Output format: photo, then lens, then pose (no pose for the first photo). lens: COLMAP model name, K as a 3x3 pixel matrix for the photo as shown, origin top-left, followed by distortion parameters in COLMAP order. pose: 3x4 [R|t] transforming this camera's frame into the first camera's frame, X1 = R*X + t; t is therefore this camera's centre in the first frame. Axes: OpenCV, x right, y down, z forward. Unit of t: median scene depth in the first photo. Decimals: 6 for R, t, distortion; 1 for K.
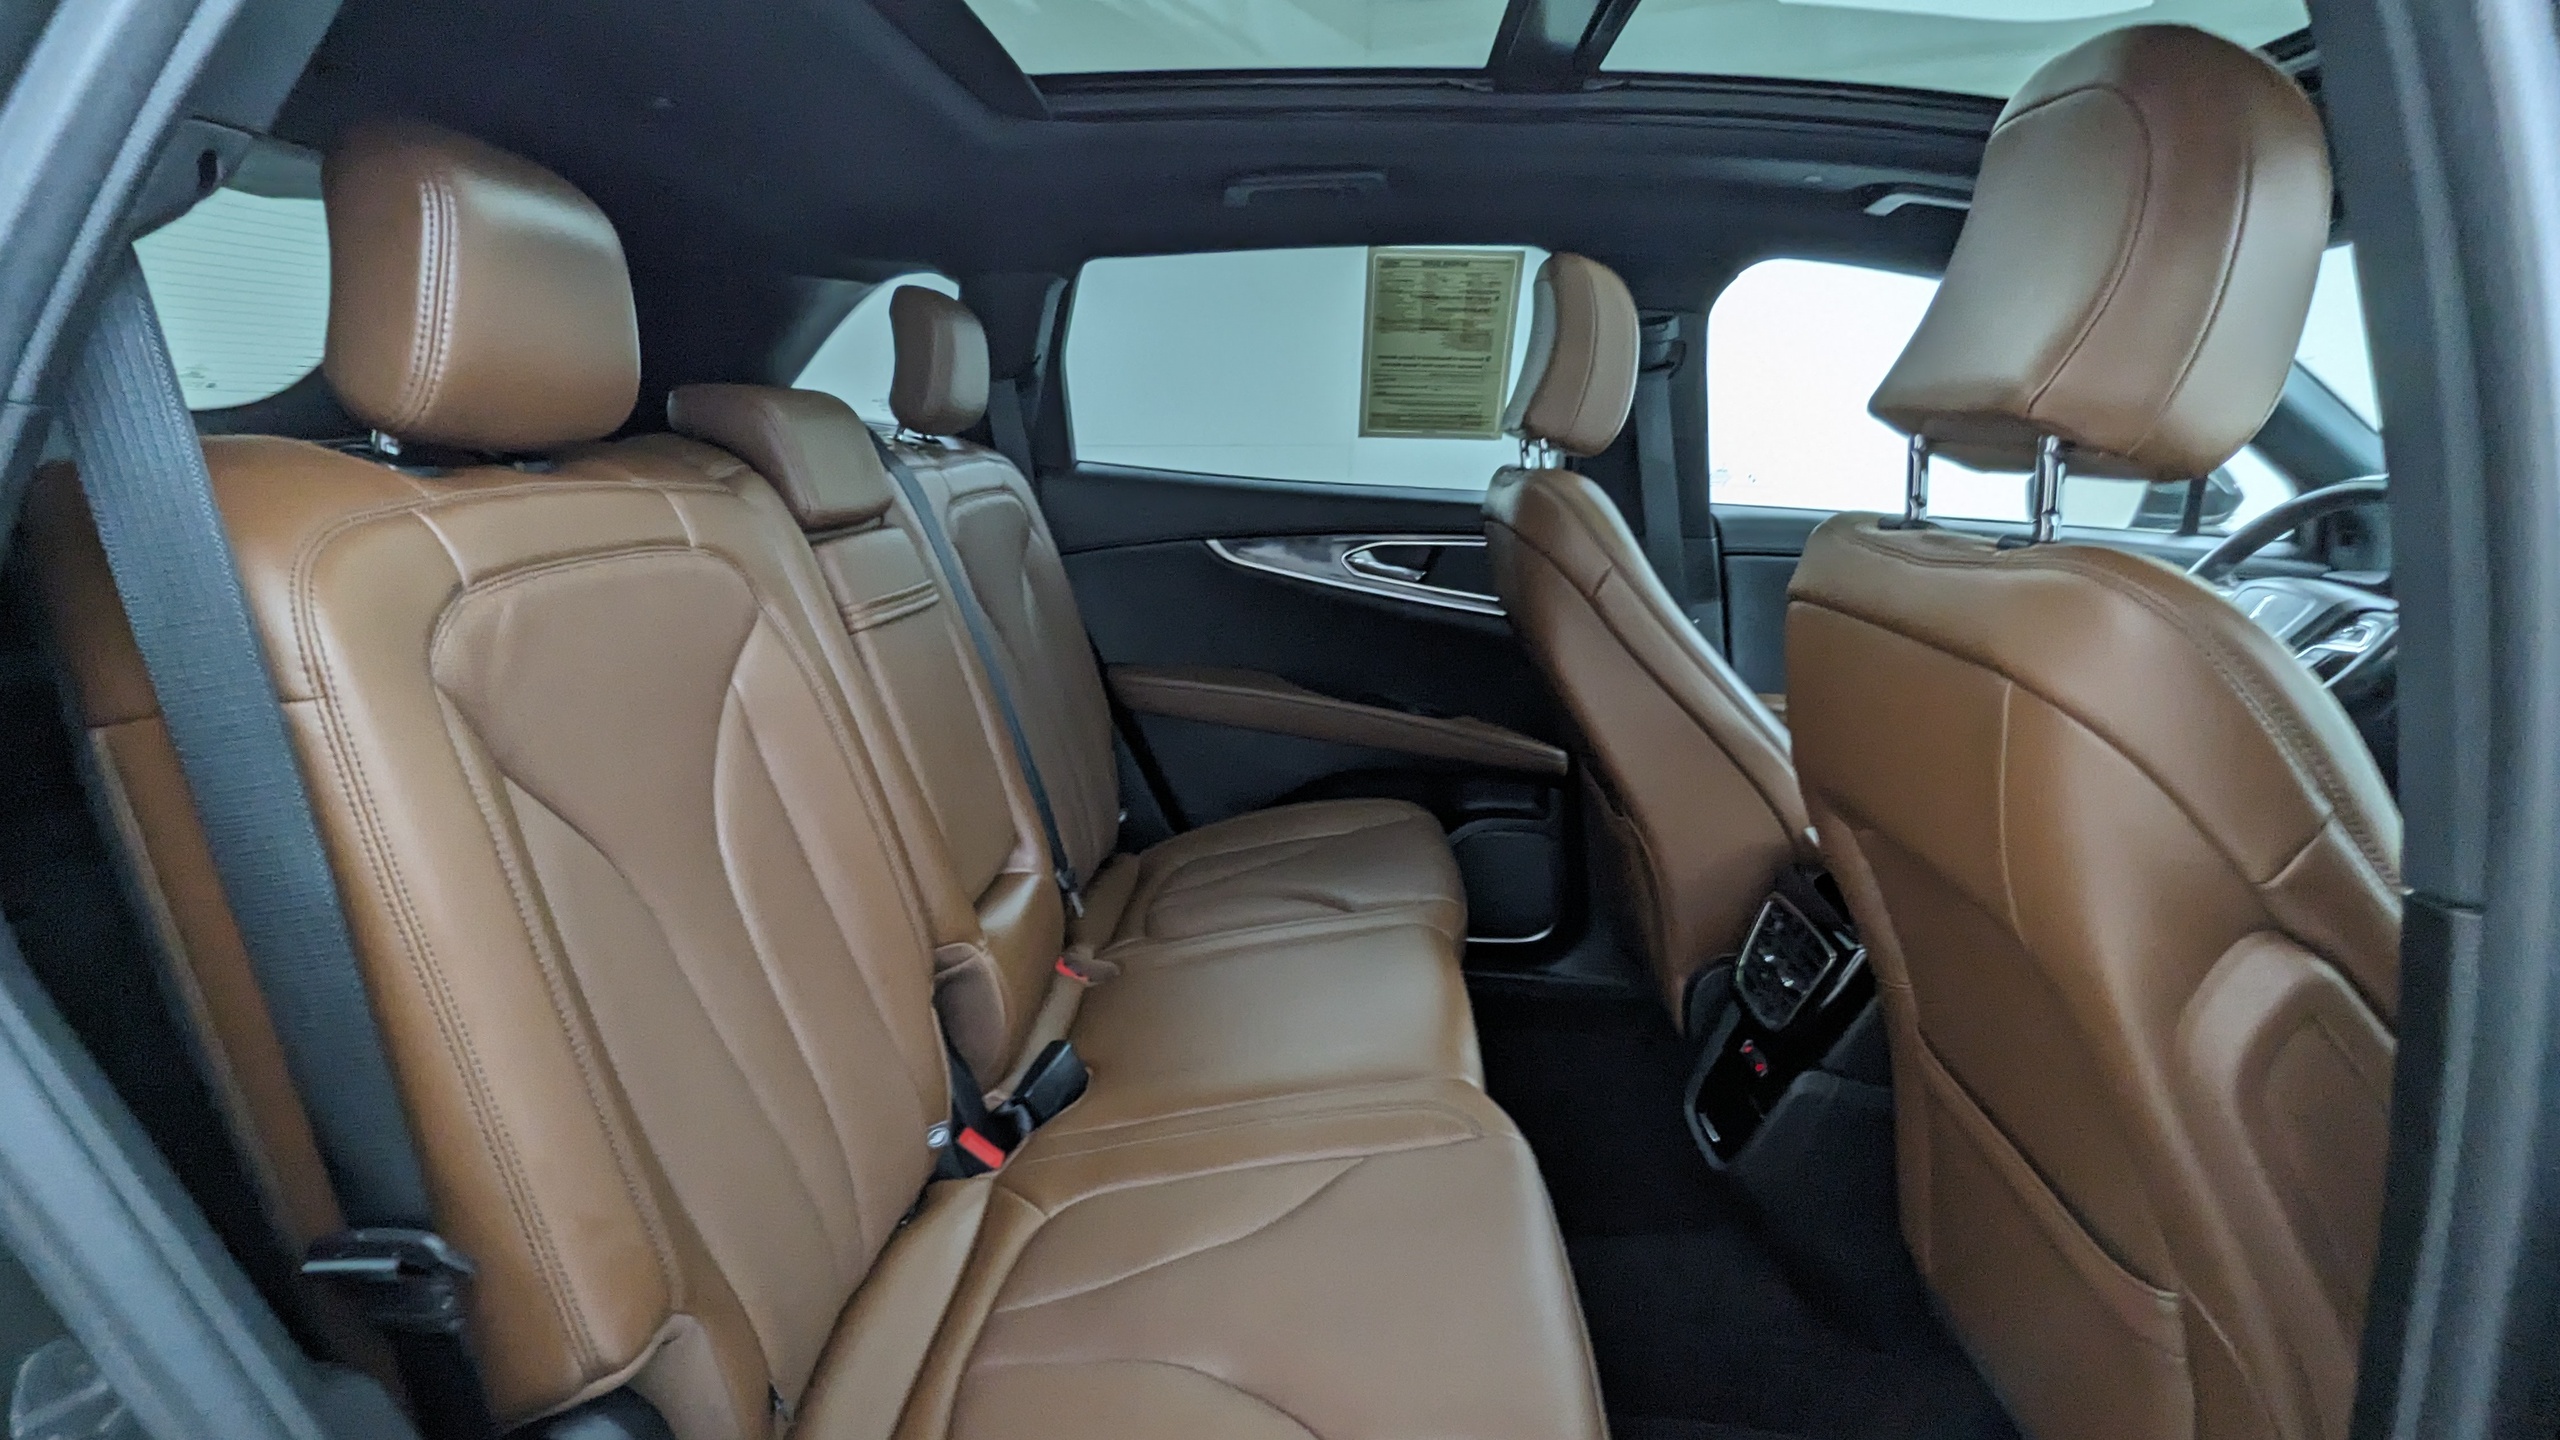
lens RADIAL K [[1233.0, 0, 1283.6], [0, 1233.0, 719.2], [0, 0, 1]] dist [0.003285, -0.000722]
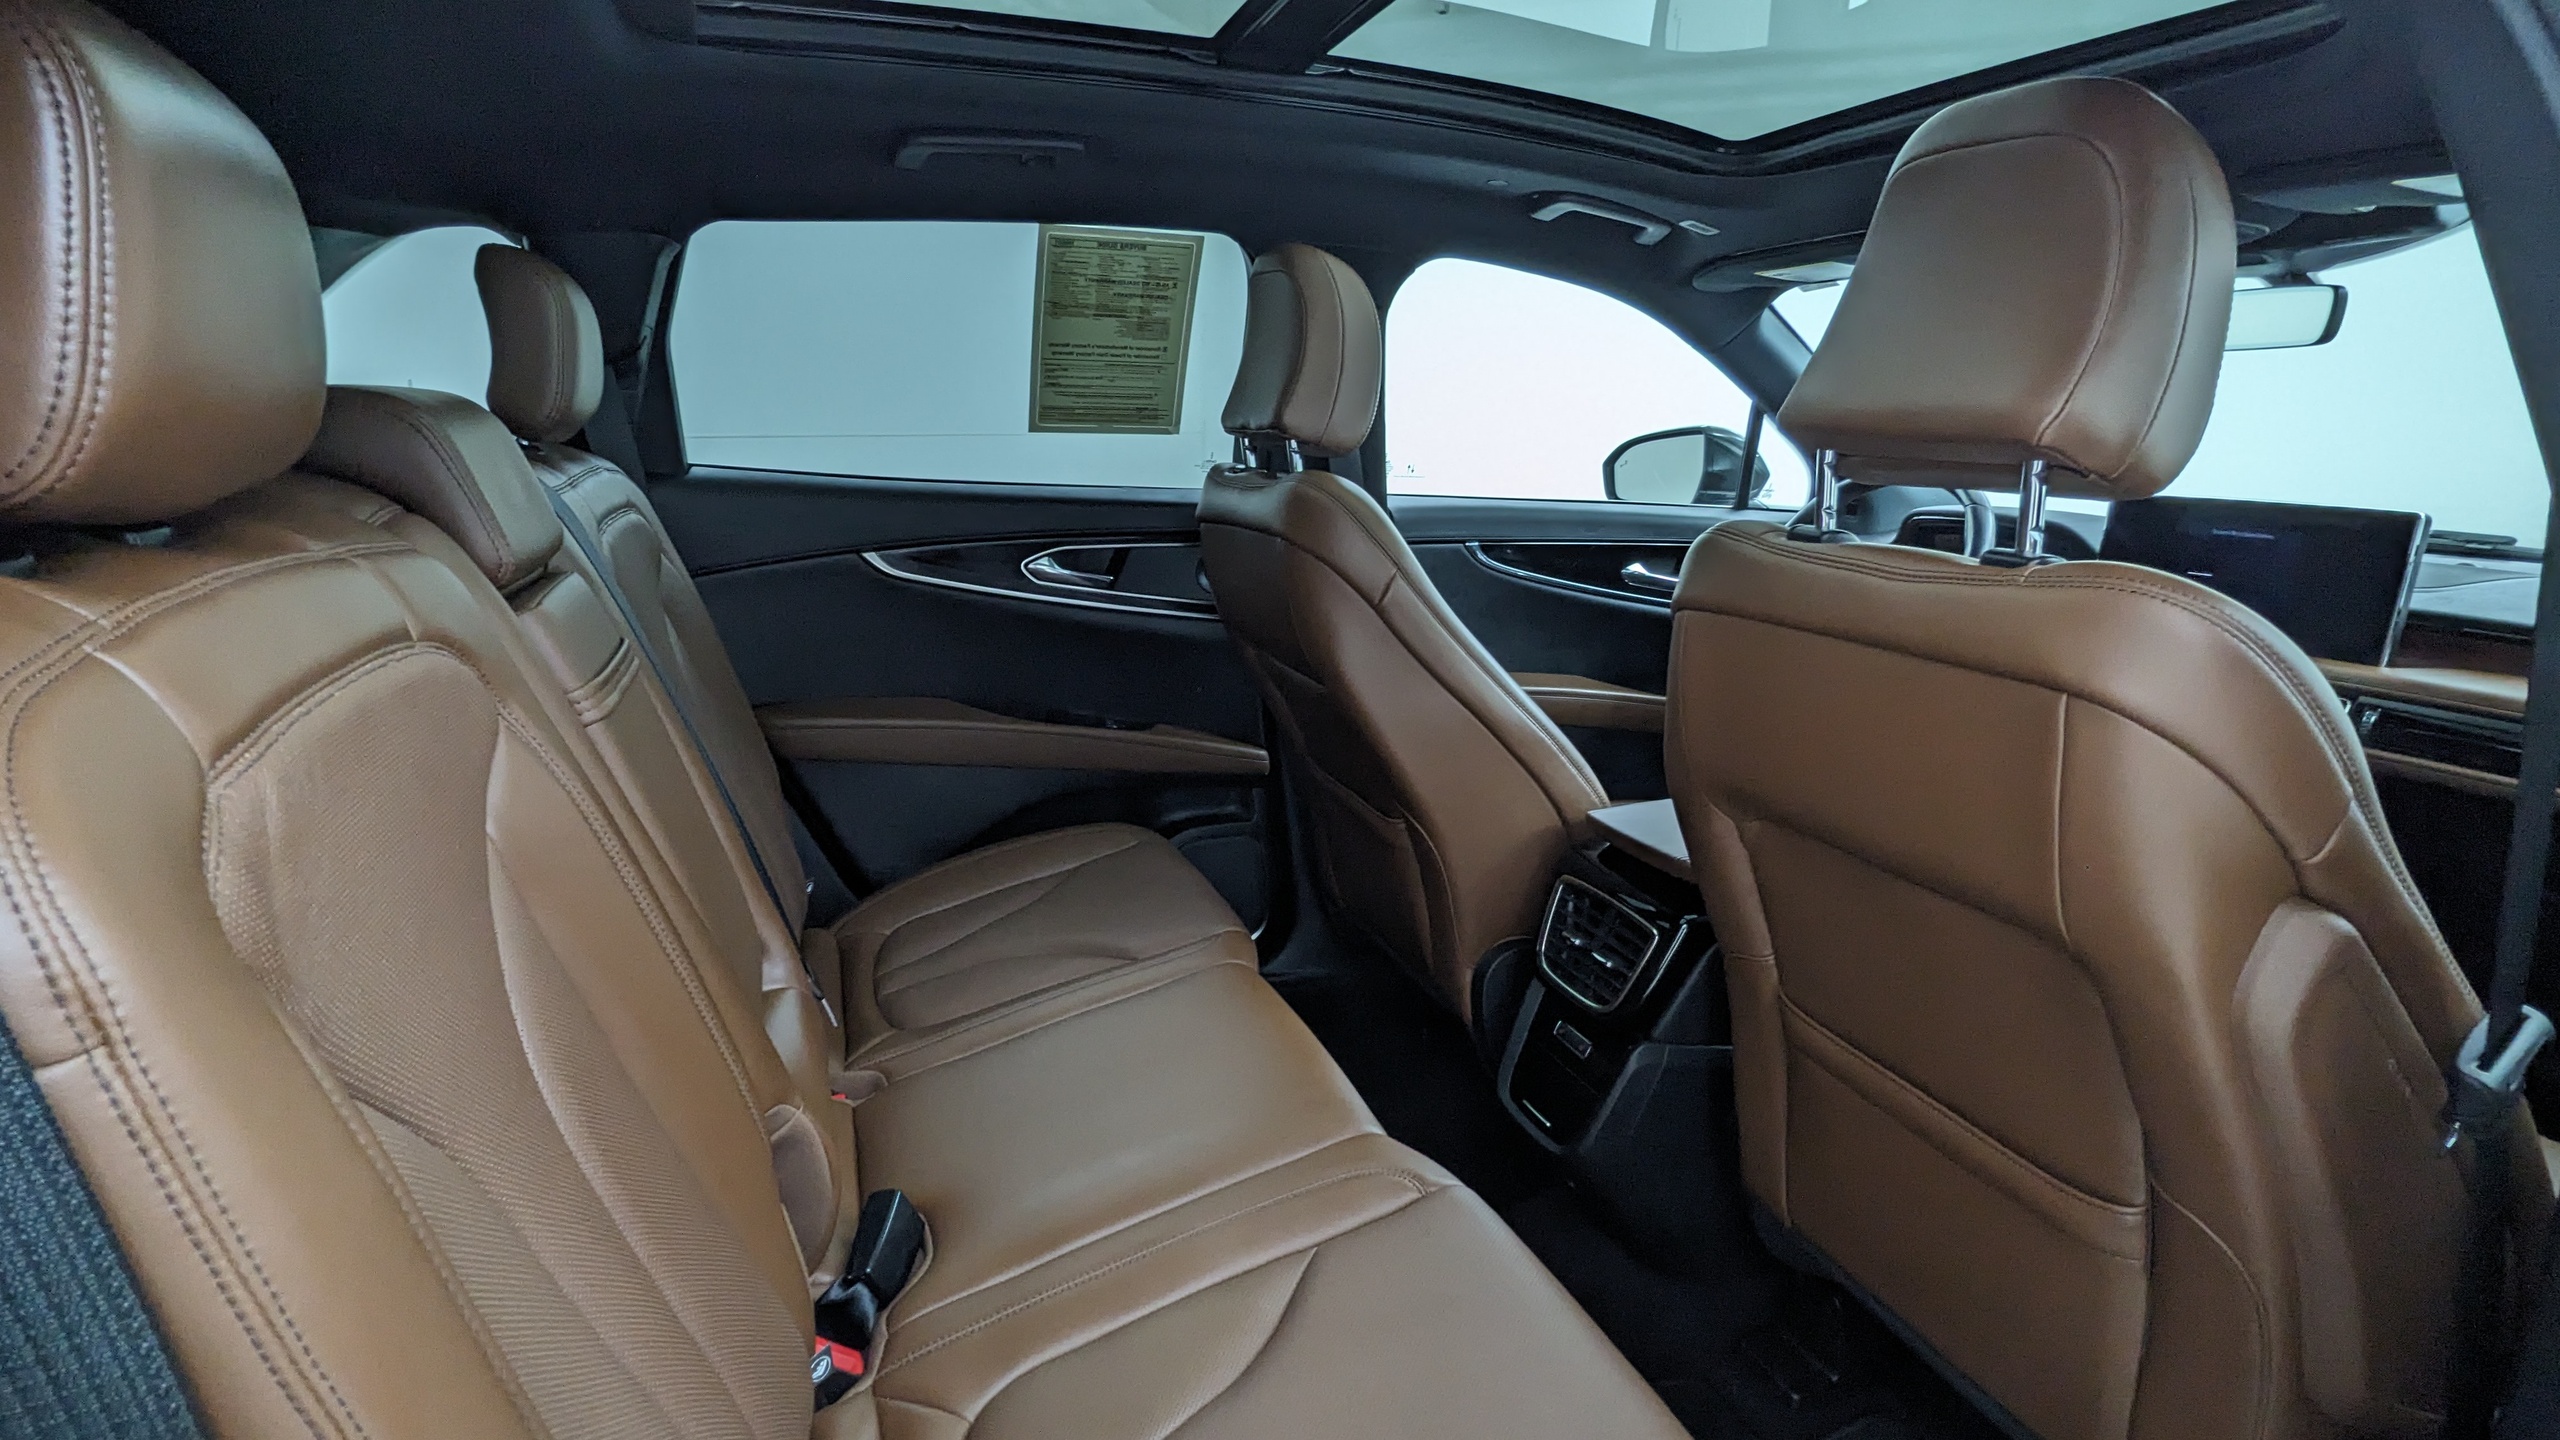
lens RADIAL K [[1233.0, 0, 1278.9], [0, 1233.0, 720.1], [0, 0, 1]] dist [0.003285, -0.000722]
pose [[0.916448, -0.101009, 0.387196, -0.199232], [0.093004, 0.994885, 0.039409, -0.050483], [-0.389197, -0.000105, 0.921155, 0.126522]]
